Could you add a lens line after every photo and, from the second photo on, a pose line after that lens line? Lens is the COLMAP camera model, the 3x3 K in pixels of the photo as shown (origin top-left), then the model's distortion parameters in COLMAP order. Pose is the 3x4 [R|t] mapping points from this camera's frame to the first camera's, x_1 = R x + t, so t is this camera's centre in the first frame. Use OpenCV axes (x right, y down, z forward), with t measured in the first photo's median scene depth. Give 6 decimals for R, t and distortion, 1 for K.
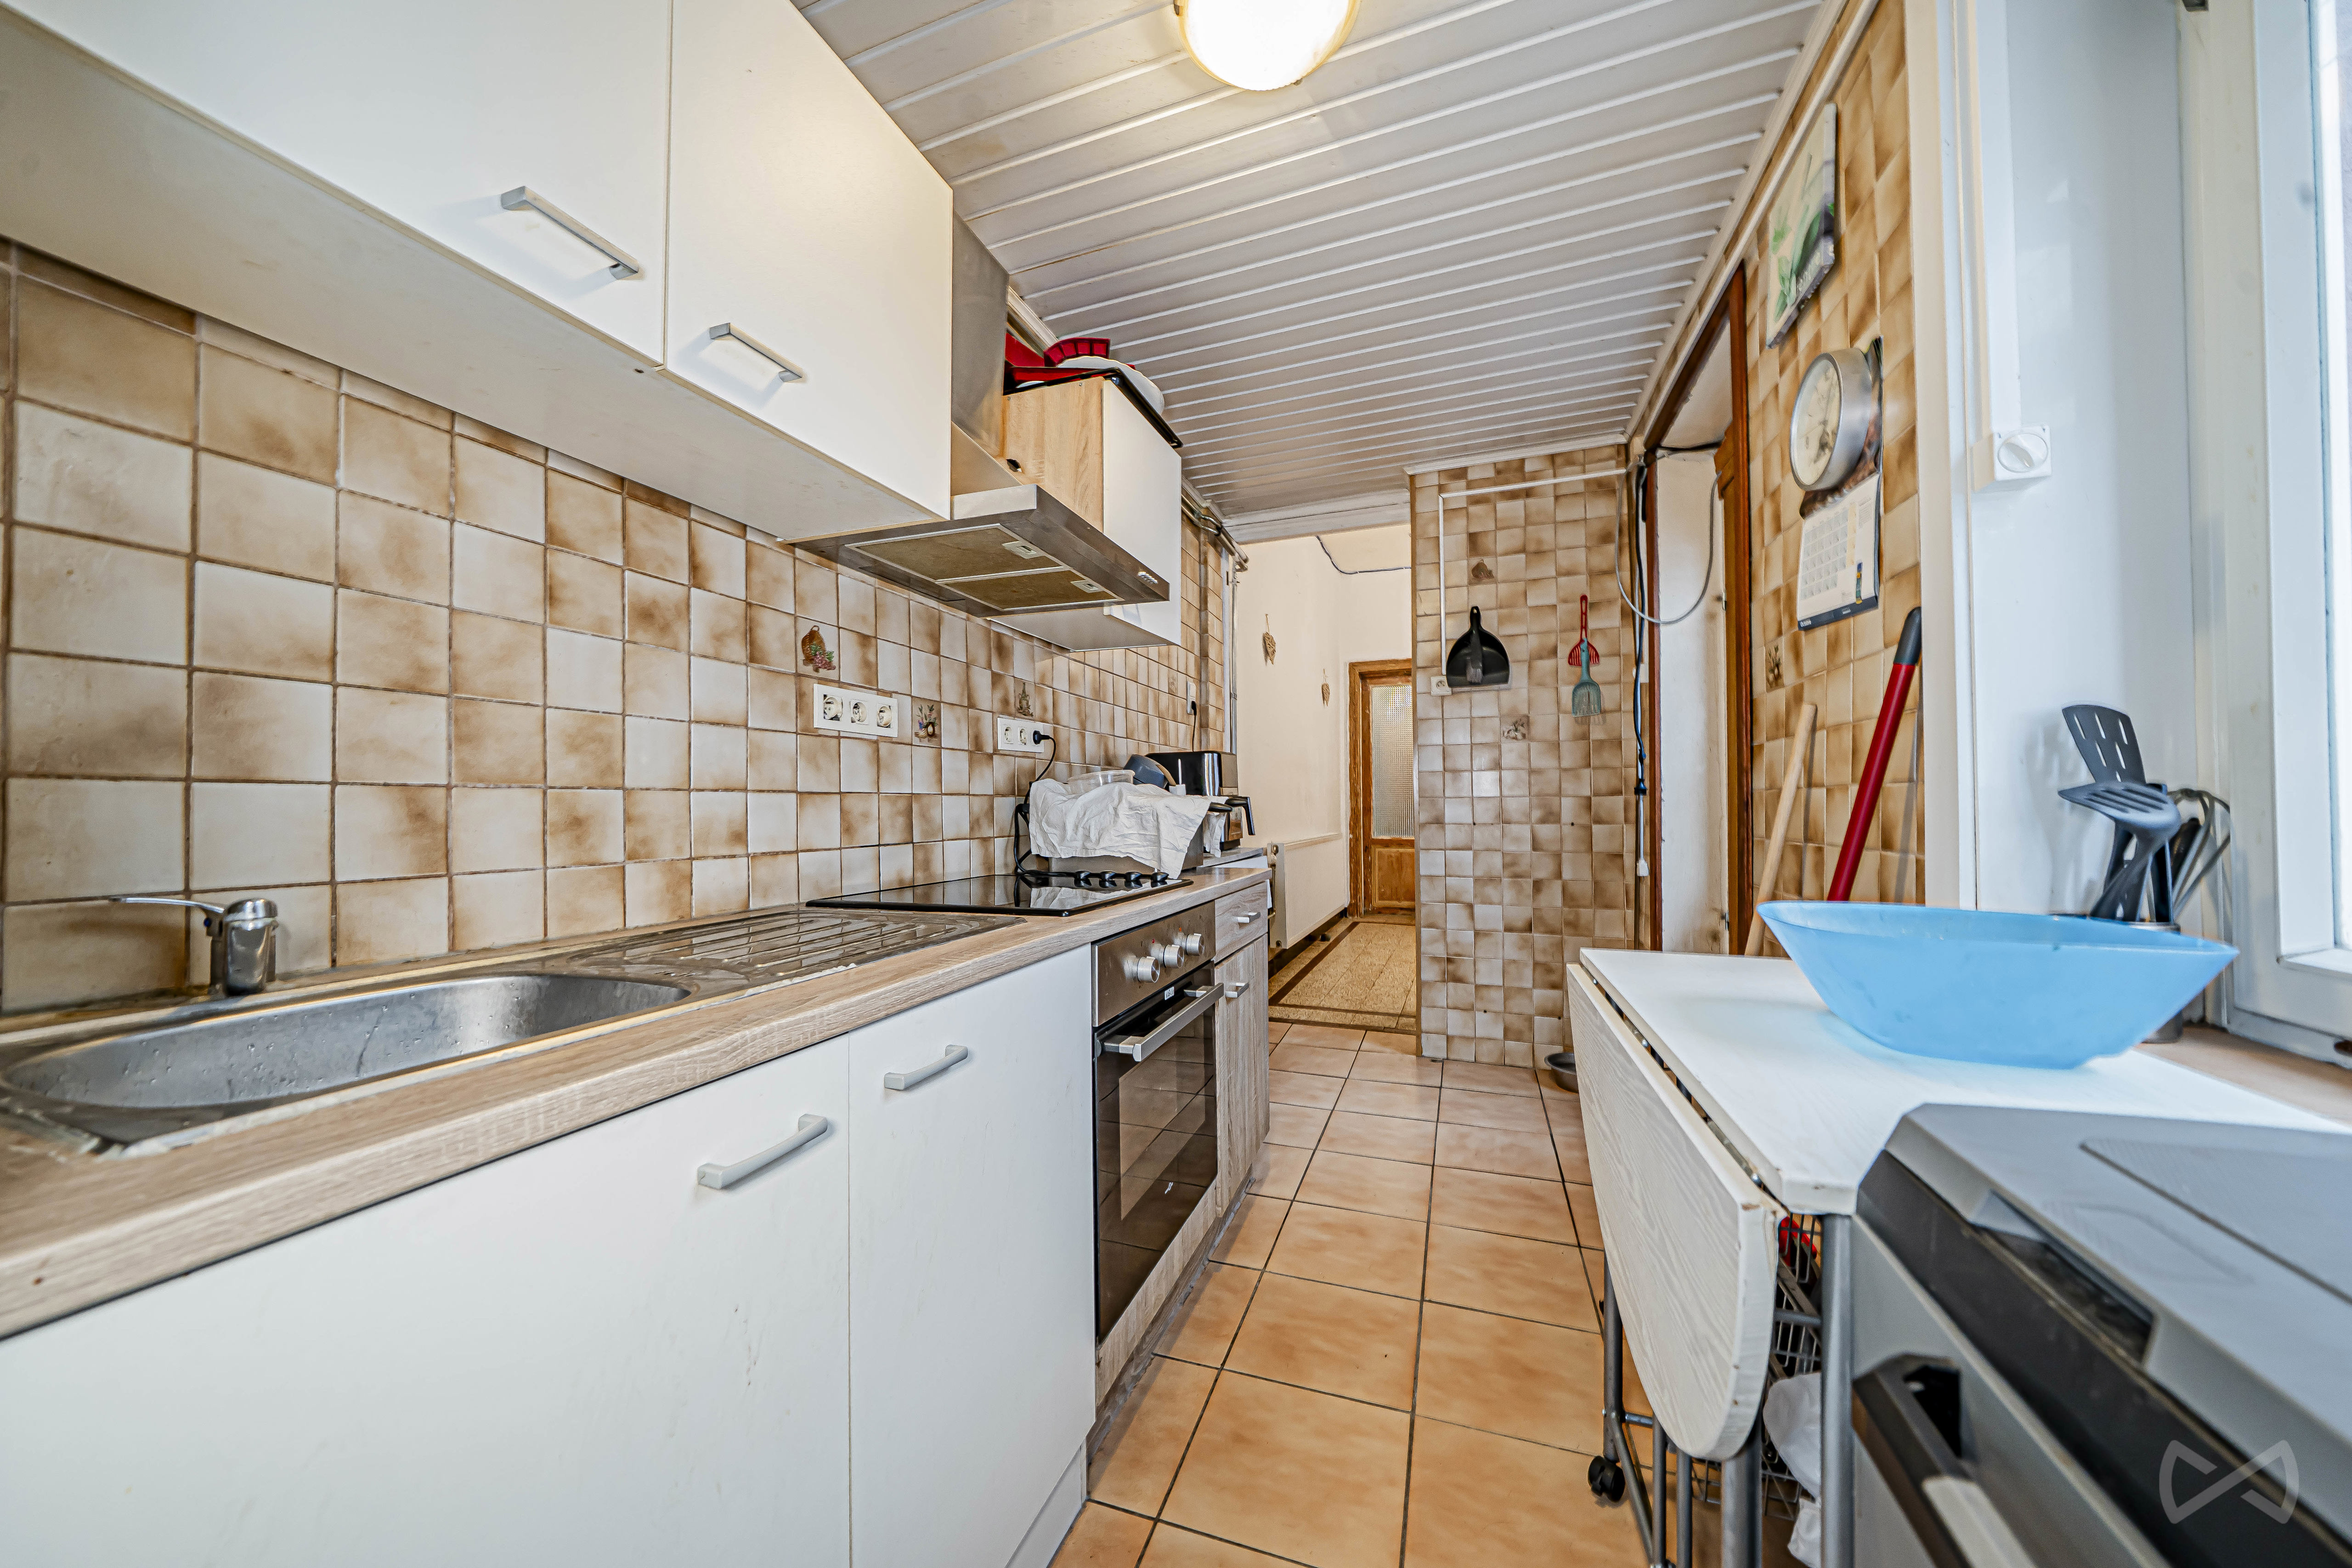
lens RADIAL K [[806.1, 0, 1173.5], [0, 806.1, 791.8], [0, 0, 1]] dist [-0.000110, 0.000000]
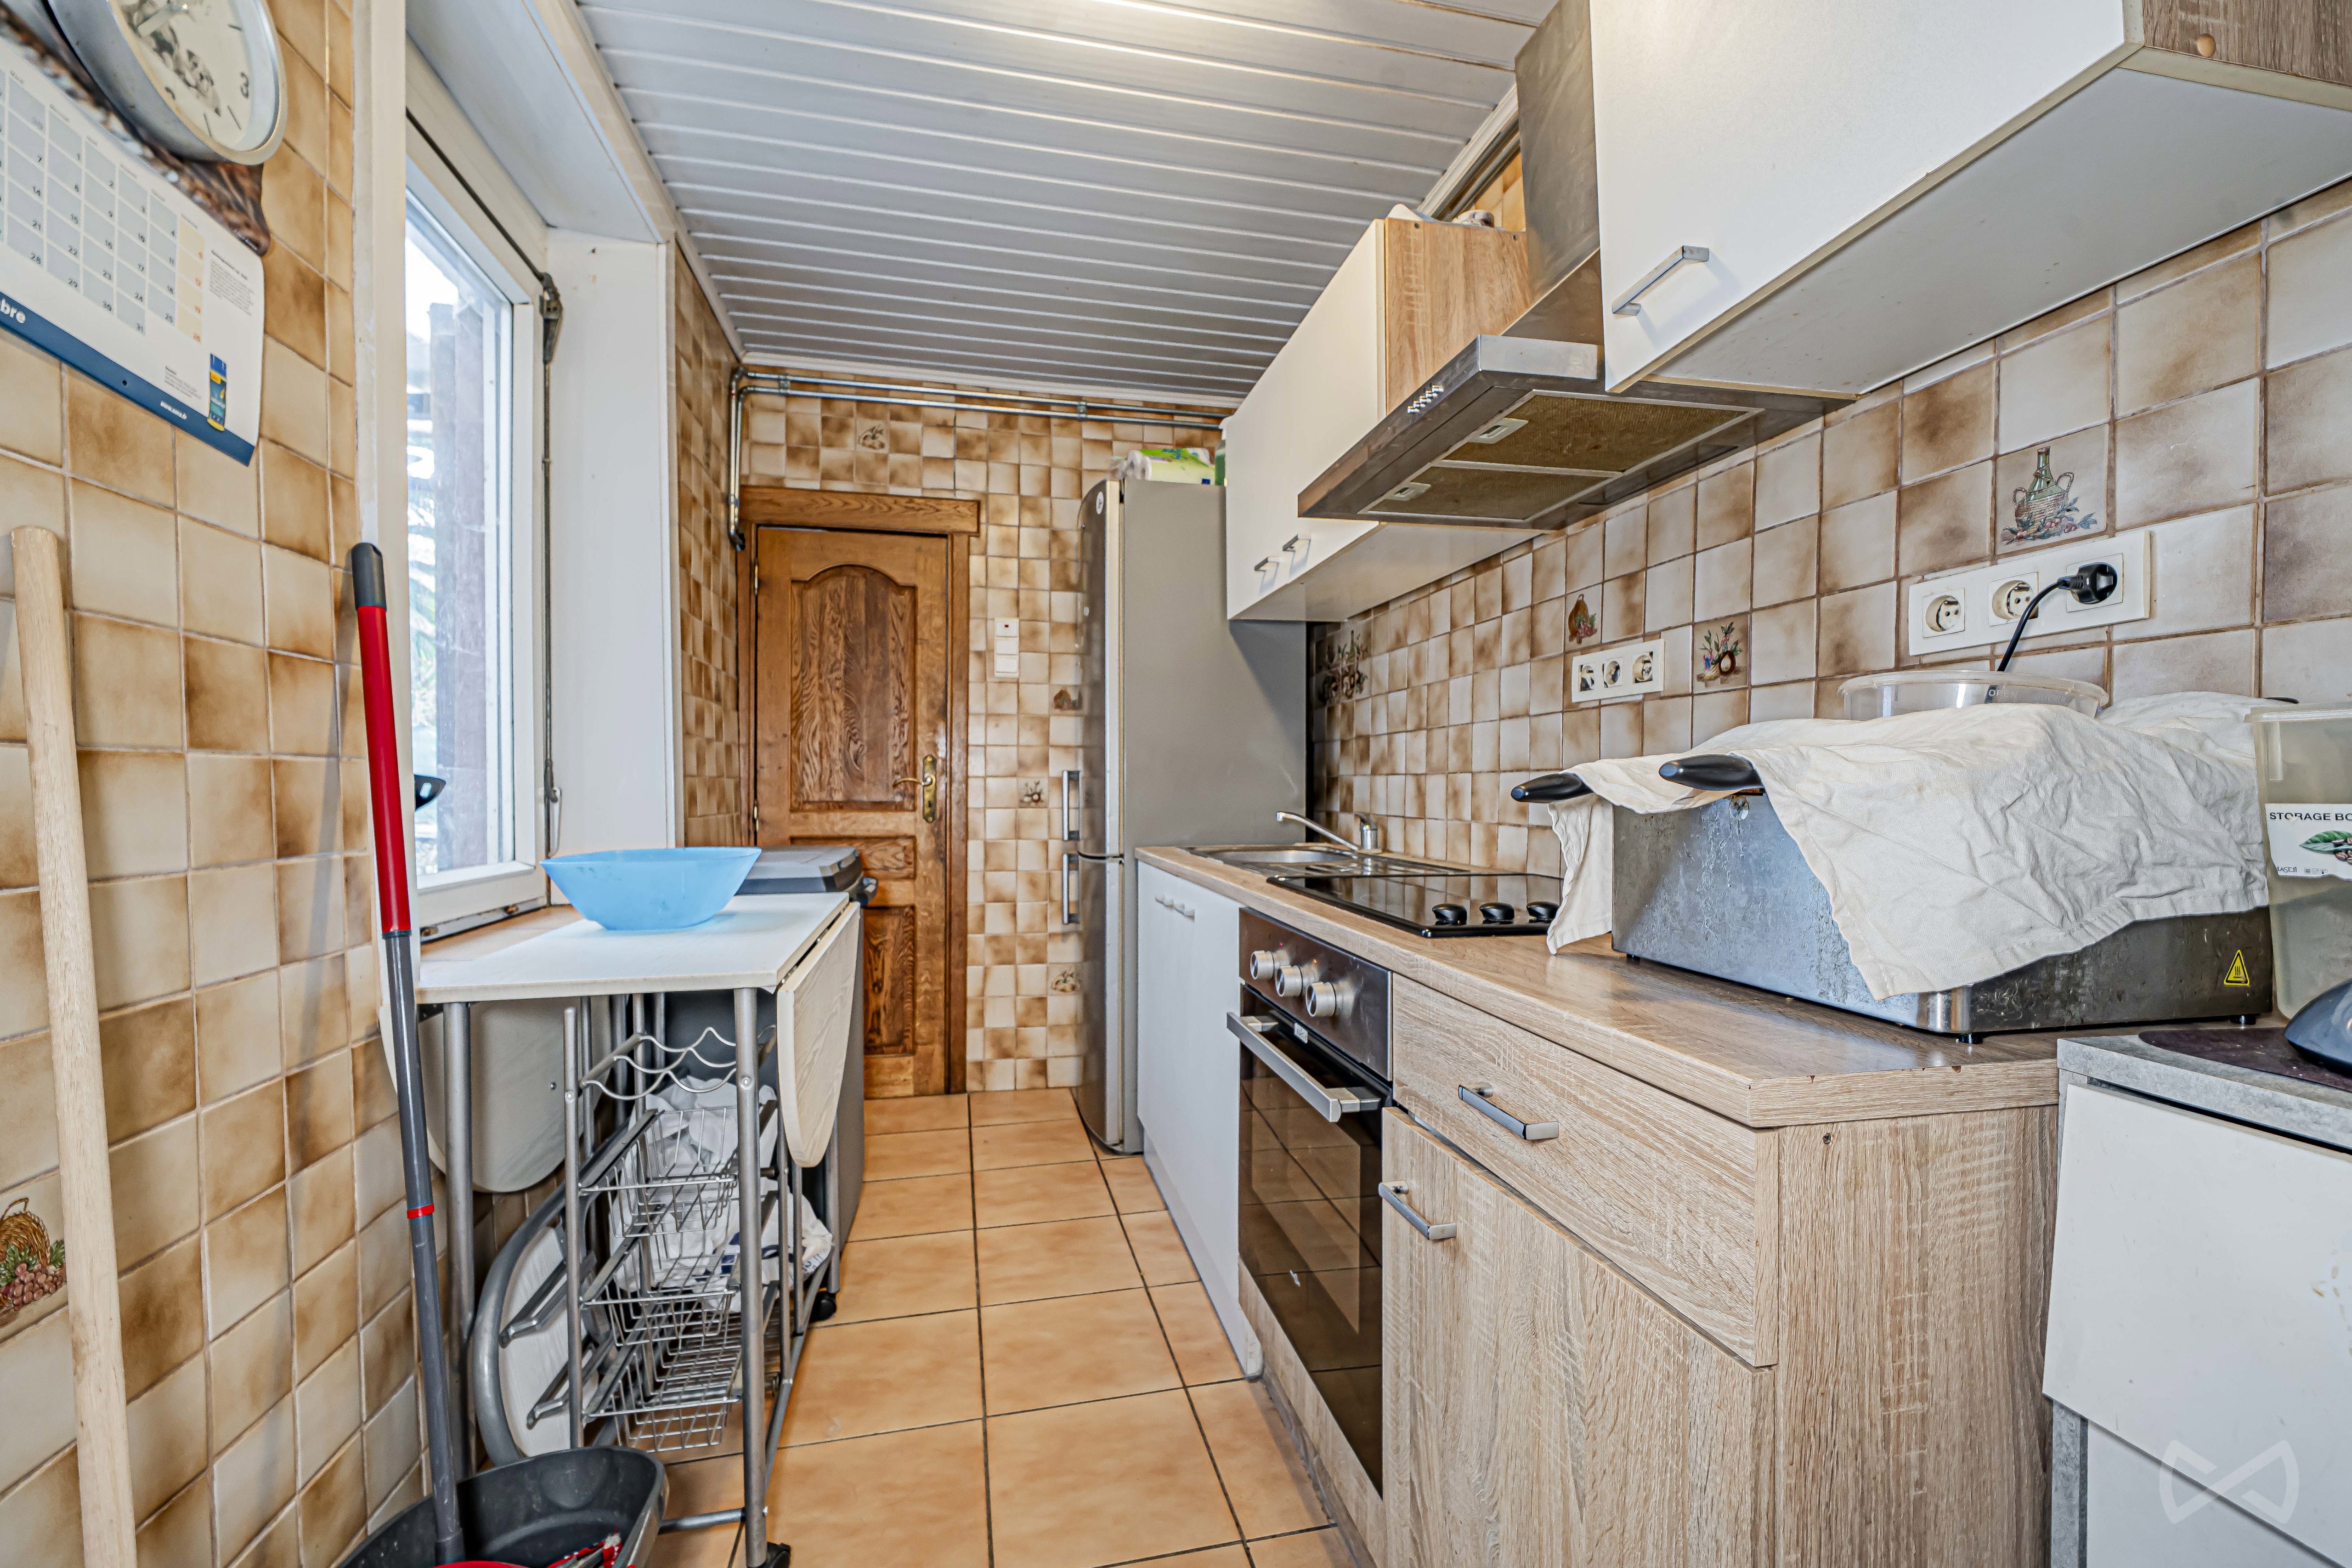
lens RADIAL K [[958.9, 0, 1171.2], [0, 958.9, 795.0], [0, 0, 1]] dist [0.000105, -0.000067]
pose [[-0.846098, 0.010419, -0.532926, 0.535801], [0.014420, 0.999890, -0.003346, 0.025961], [0.532832, -0.010515, -0.846155, 1.587435]]
